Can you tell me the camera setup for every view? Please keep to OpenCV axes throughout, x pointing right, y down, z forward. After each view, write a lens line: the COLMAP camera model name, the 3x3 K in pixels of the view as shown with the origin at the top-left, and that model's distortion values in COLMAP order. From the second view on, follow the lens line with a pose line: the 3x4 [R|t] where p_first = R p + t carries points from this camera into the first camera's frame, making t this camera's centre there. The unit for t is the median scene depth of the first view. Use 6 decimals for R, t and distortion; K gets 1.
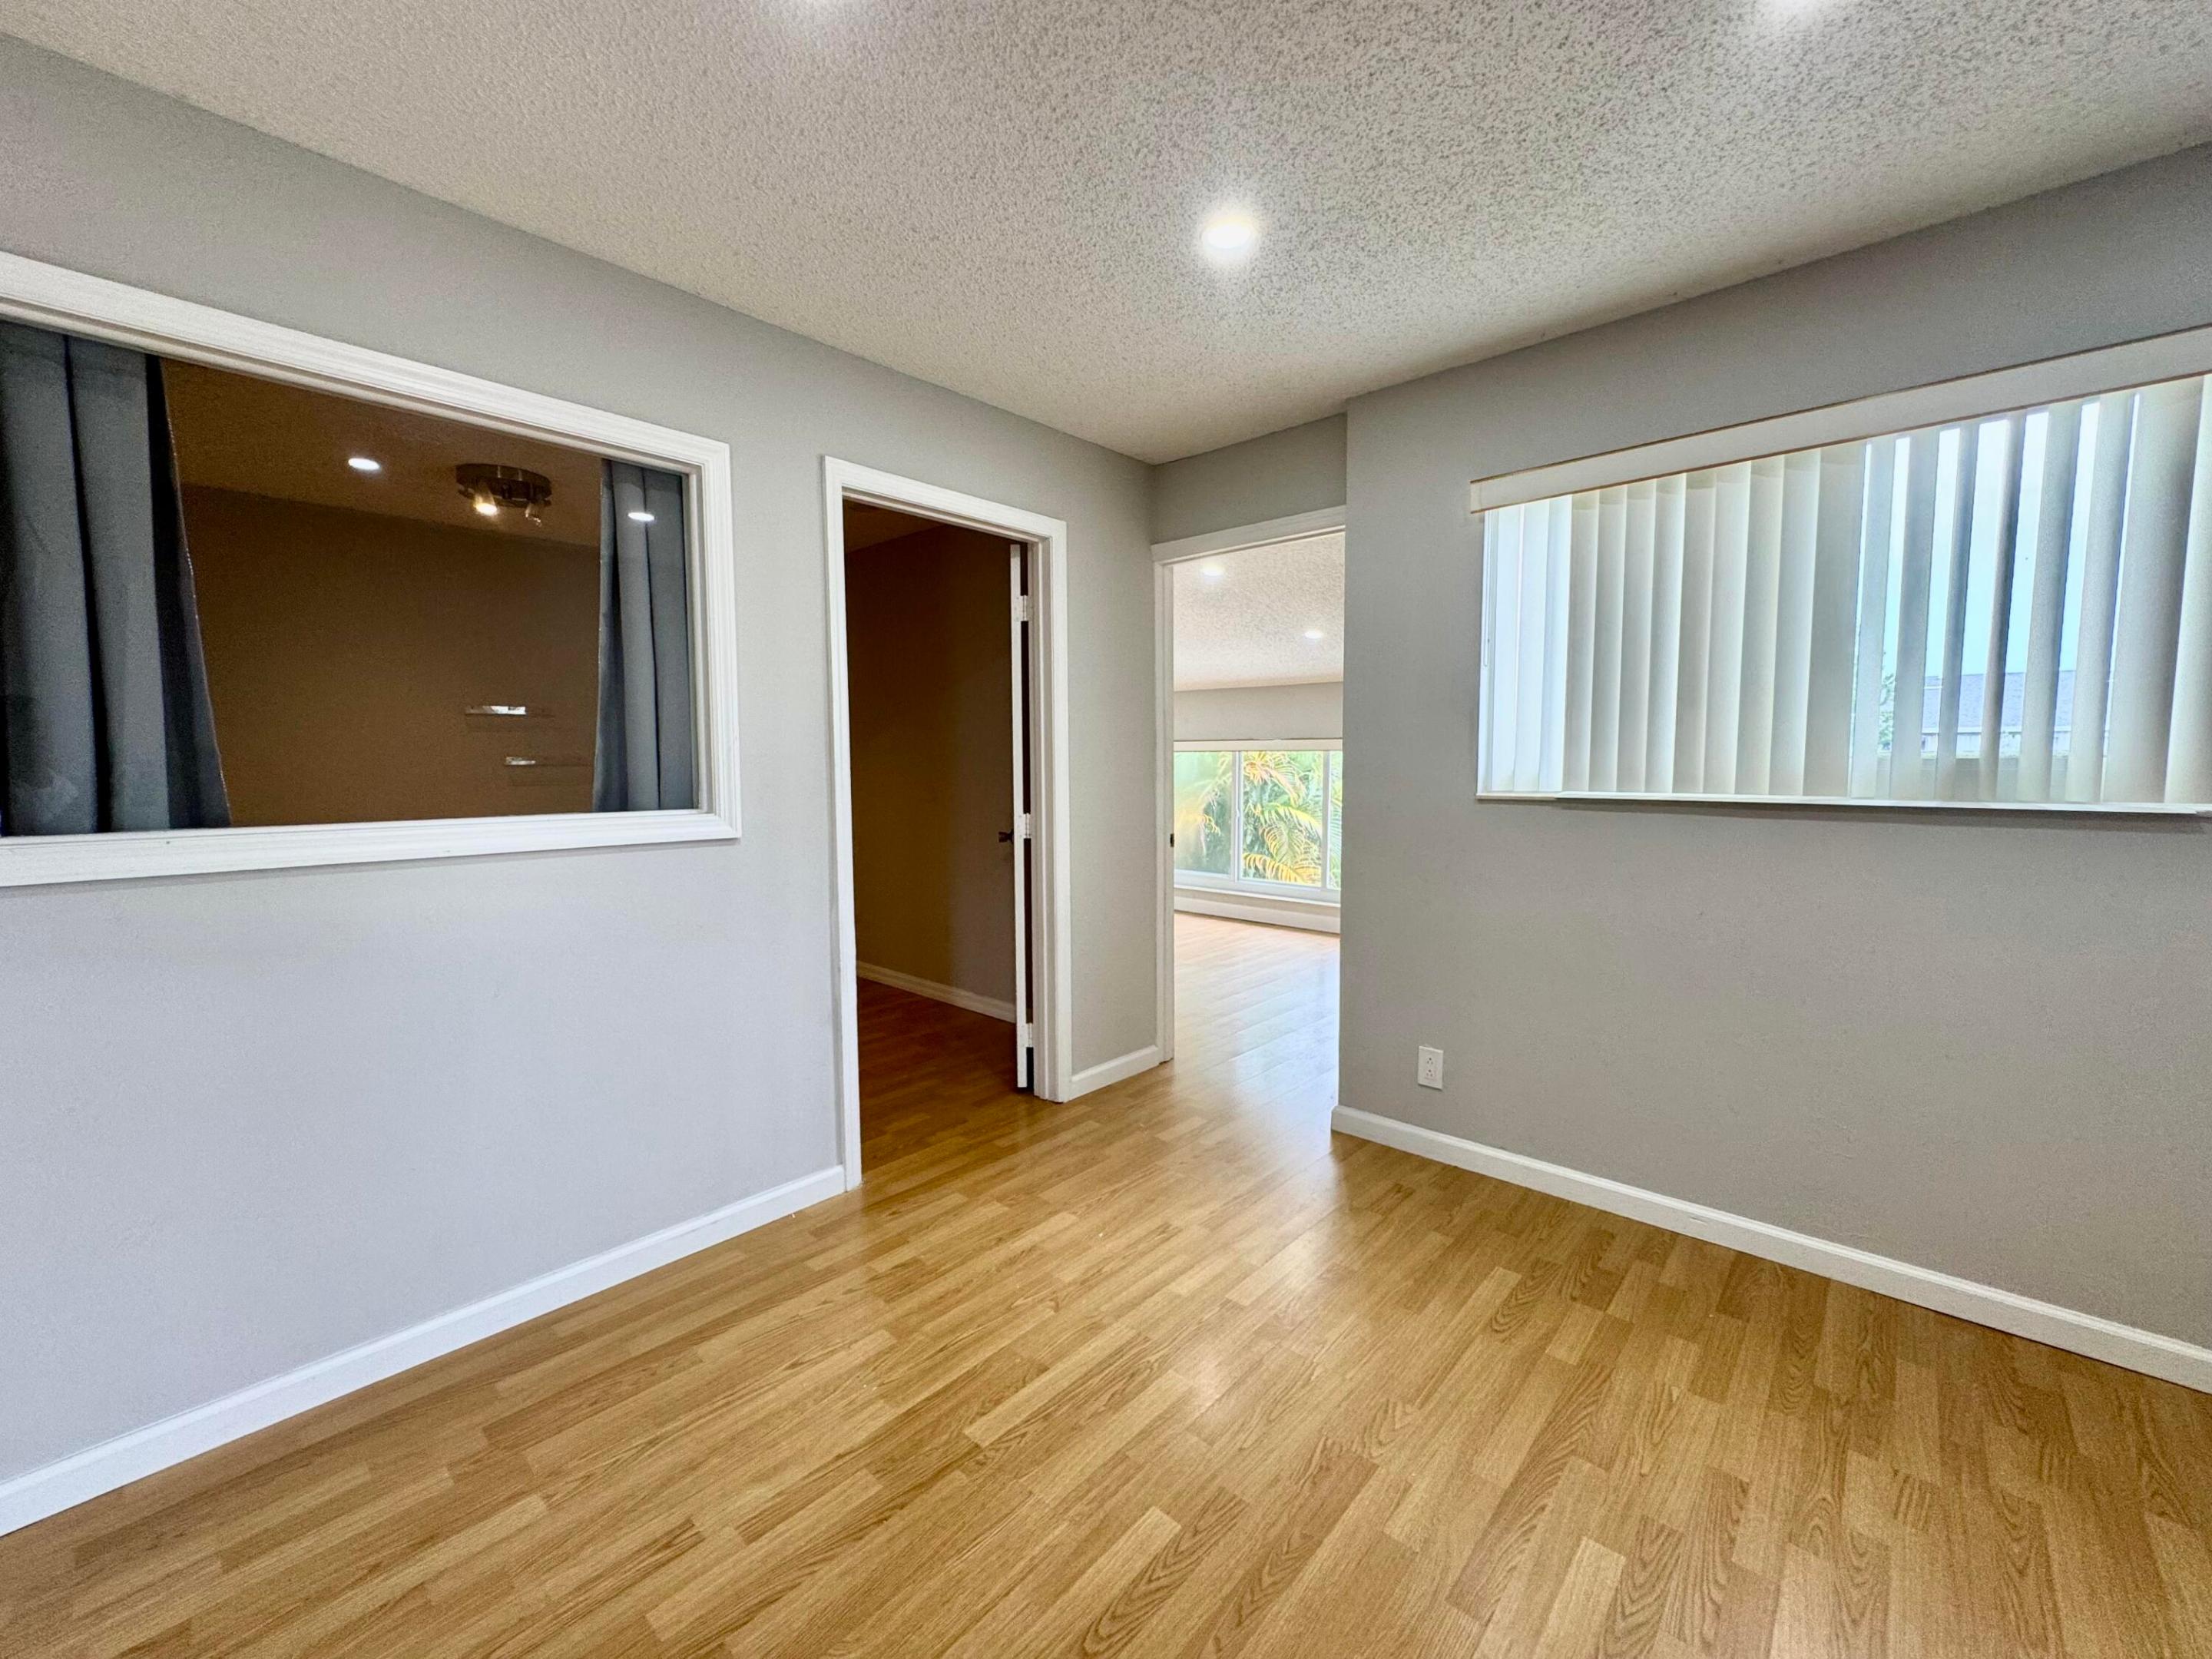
lens RADIAL K [[898.8, 0, 1108.7], [0, 898.8, 828.0], [0, 0, 1]] dist [-0.001997, 0.000905]
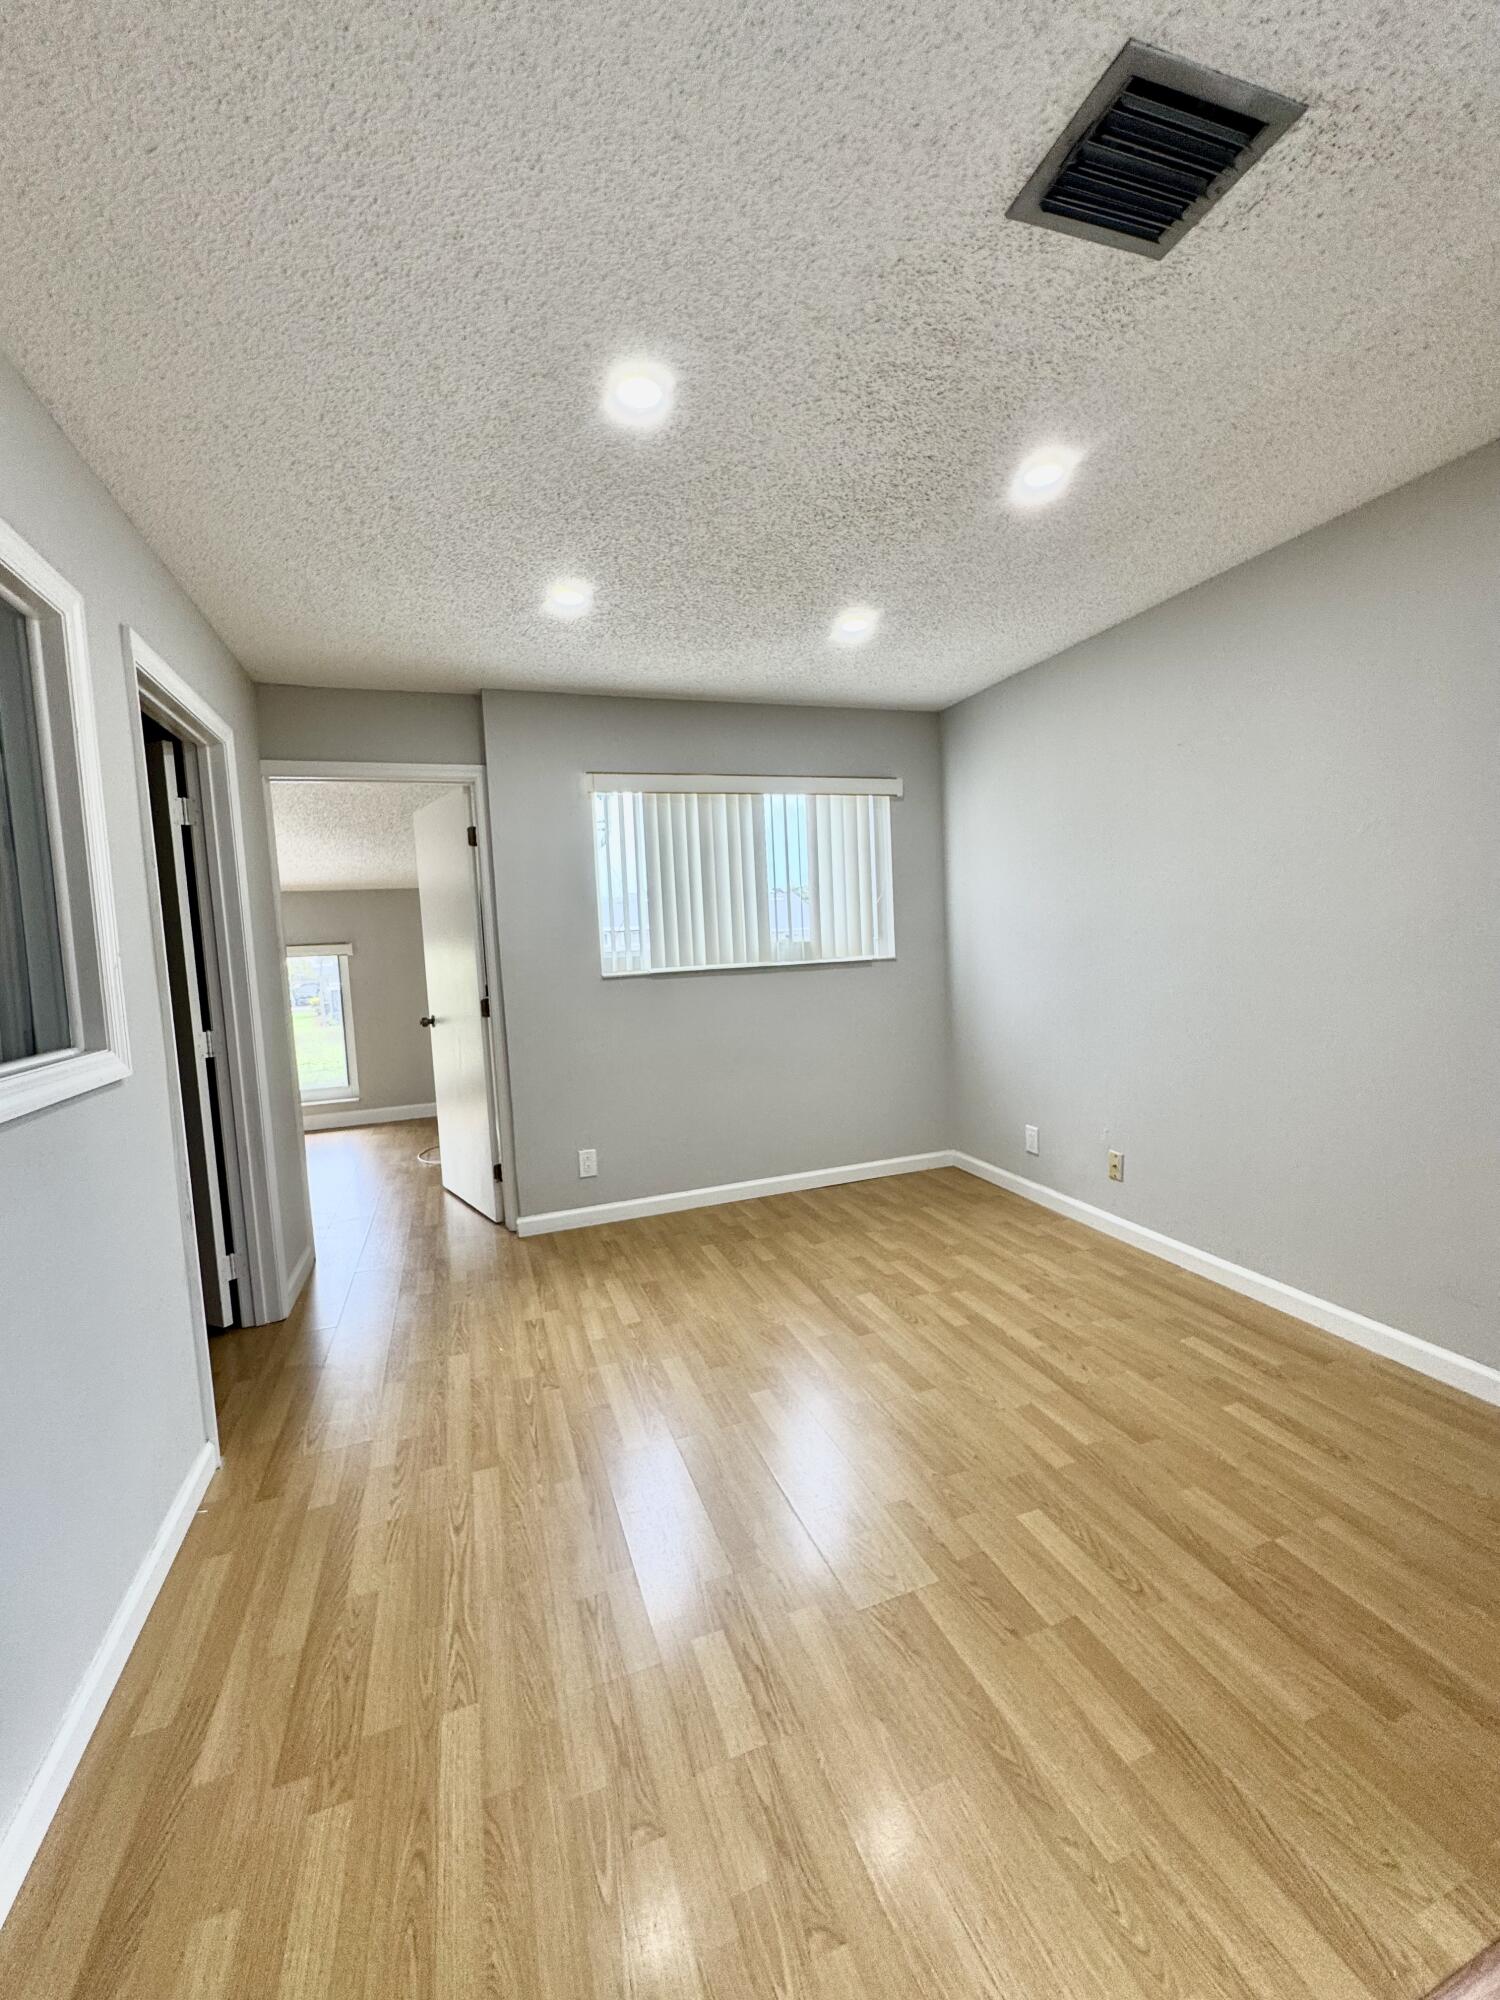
lens RADIAL K [[812.6, 0, 755.5], [0, 812.6, 1000.3], [0, 0, 1]] dist [-0.001997, 0.000905]
pose [[0.458997, -0.088536, 0.884015, -0.856433], [0.113557, 0.992707, 0.040461, -0.026815], [-0.881151, 0.081815, 0.465704, 0.153119]]
